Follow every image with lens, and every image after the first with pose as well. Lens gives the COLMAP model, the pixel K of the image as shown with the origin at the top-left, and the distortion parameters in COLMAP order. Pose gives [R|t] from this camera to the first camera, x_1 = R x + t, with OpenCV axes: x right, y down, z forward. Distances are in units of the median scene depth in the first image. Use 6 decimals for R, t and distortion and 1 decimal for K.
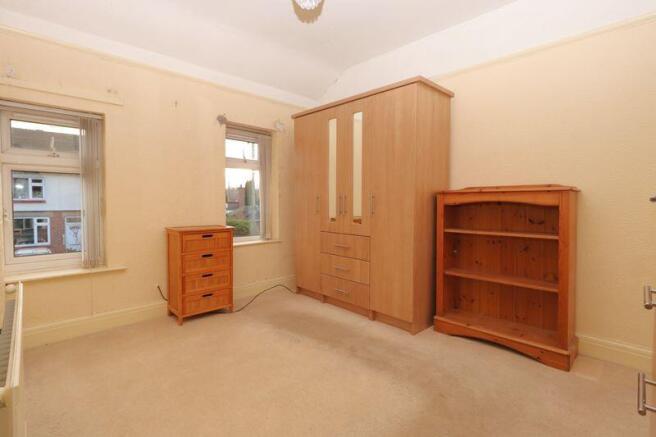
lens RADIAL K [[306.4, 0, 328.0], [0, 306.4, 218.5], [0, 0, 1]] dist [0.000132, 0.000002]
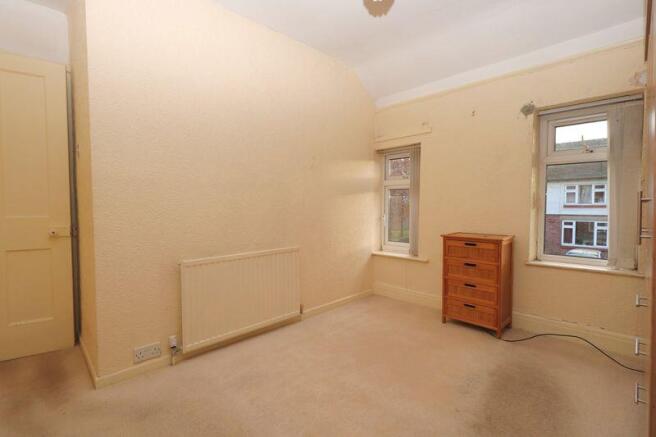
lens RADIAL K [[296.7, 0, 328.0], [0, 296.7, 218.5], [0, 0, 1]] dist [-0.002282, -0.000408]
pose [[0.053556, 0.037811, -0.997849, 0.487984], [-0.051597, 0.998053, 0.035049, -0.031950], [0.997231, 0.049608, 0.055403, 0.482689]]
